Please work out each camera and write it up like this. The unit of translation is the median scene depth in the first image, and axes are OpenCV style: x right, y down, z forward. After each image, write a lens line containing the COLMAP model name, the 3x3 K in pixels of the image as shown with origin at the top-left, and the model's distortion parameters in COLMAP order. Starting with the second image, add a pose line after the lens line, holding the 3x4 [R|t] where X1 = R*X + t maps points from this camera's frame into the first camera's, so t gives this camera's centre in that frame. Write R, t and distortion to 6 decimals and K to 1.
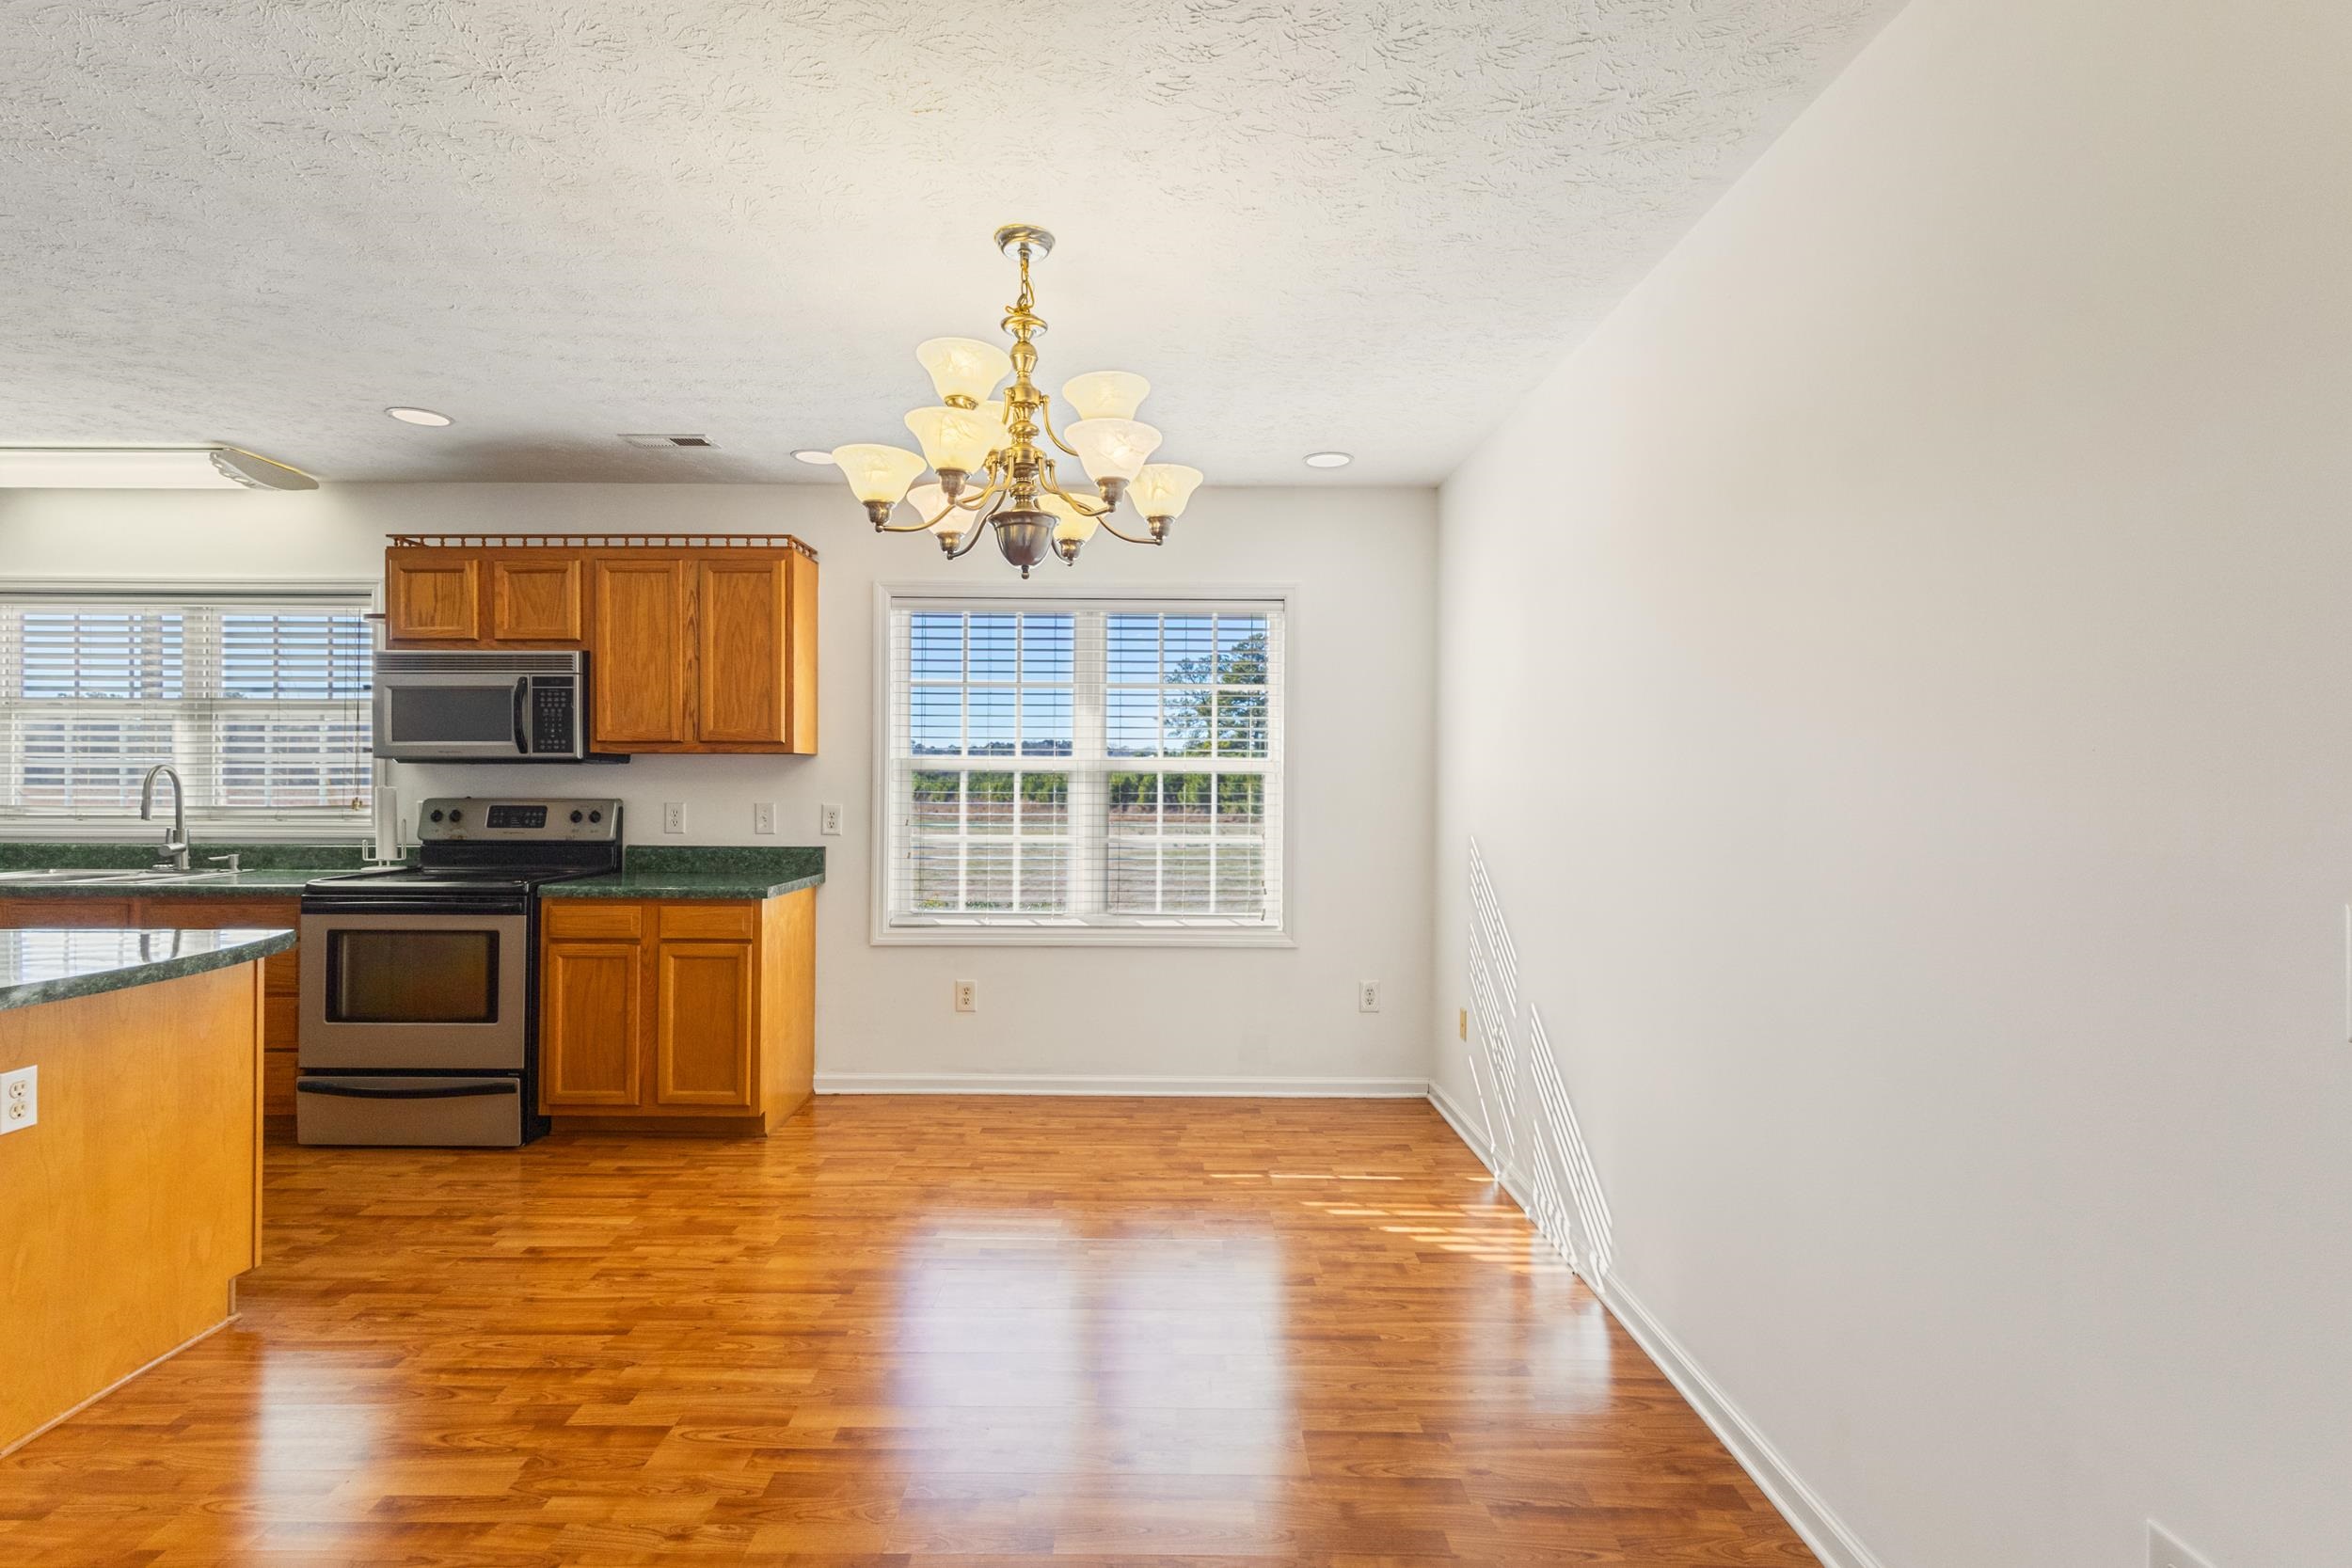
lens RADIAL K [[1091.8, 0, 1176.8], [0, 1091.8, 762.5], [0, 0, 1]] dist [0.003505, 0.002356]
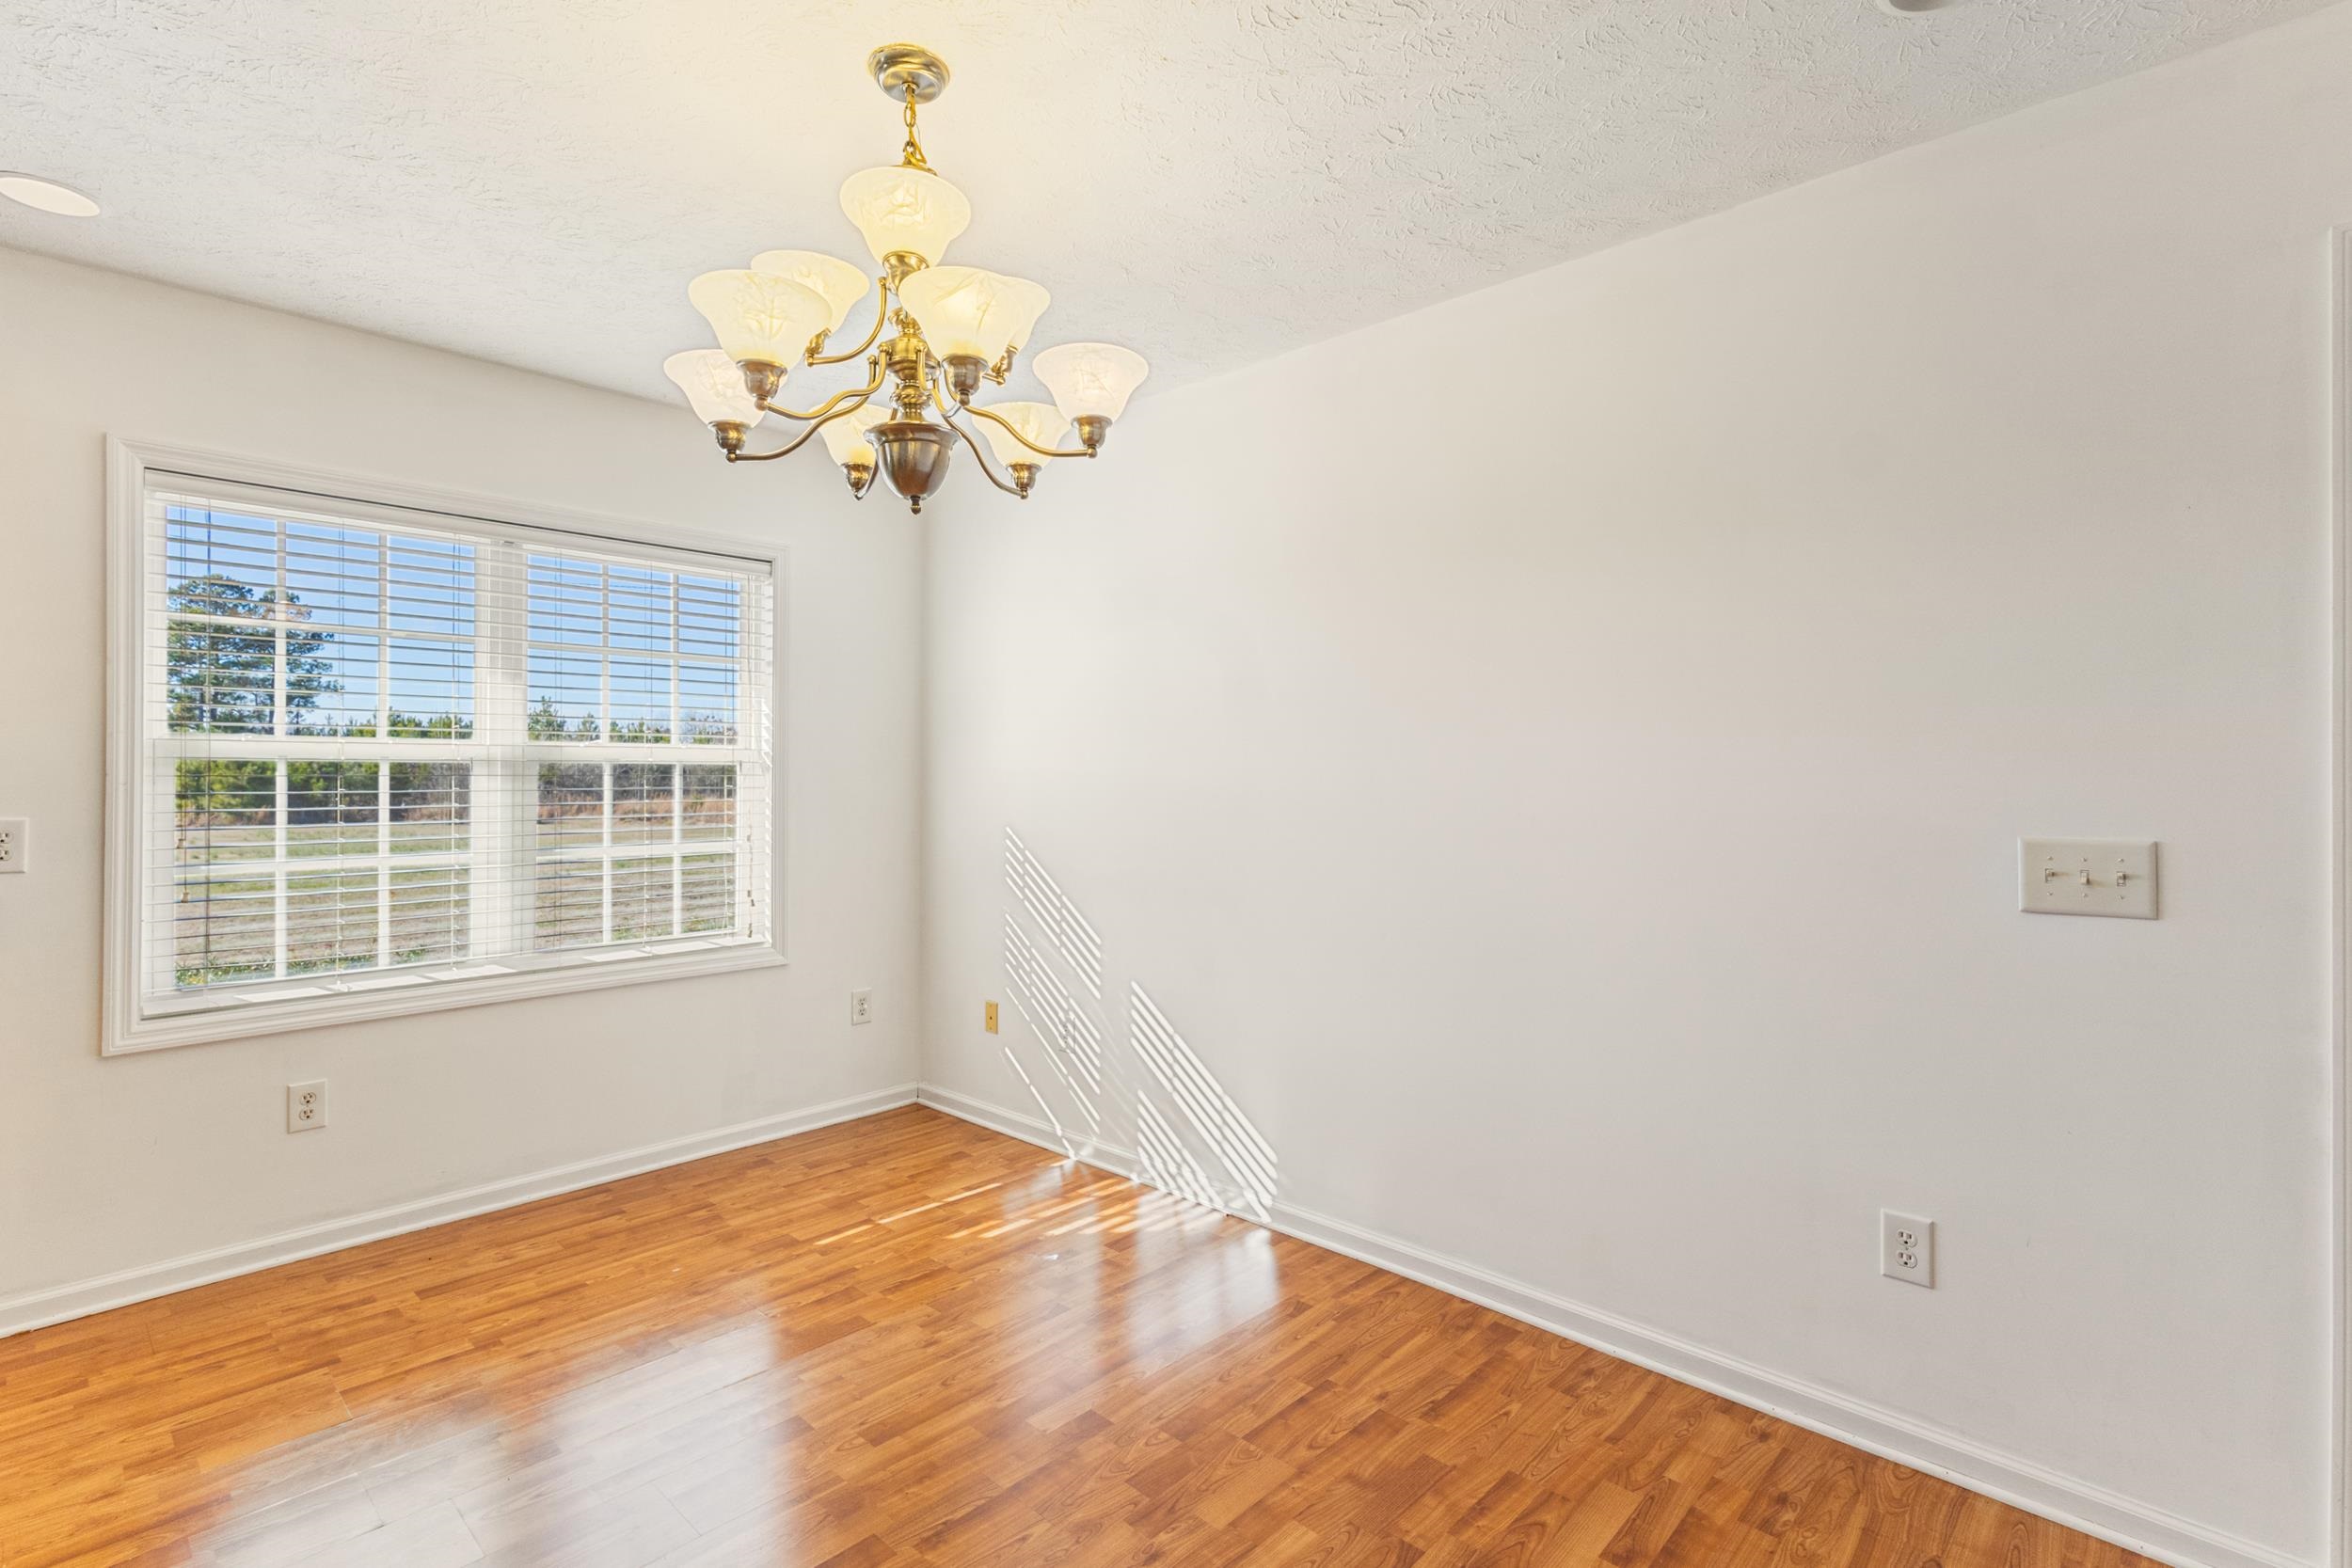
lens RADIAL K [[1091.8, 0, 1160.2], [0, 1091.8, 765.1], [0, 0, 1]] dist [0.003505, 0.002356]
pose [[0.689572, -0.000256, 0.724217, -0.348613], [-0.009494, 0.999911, 0.009394, -0.000114], [-0.724155, -0.013354, 0.689508, 0.207467]]
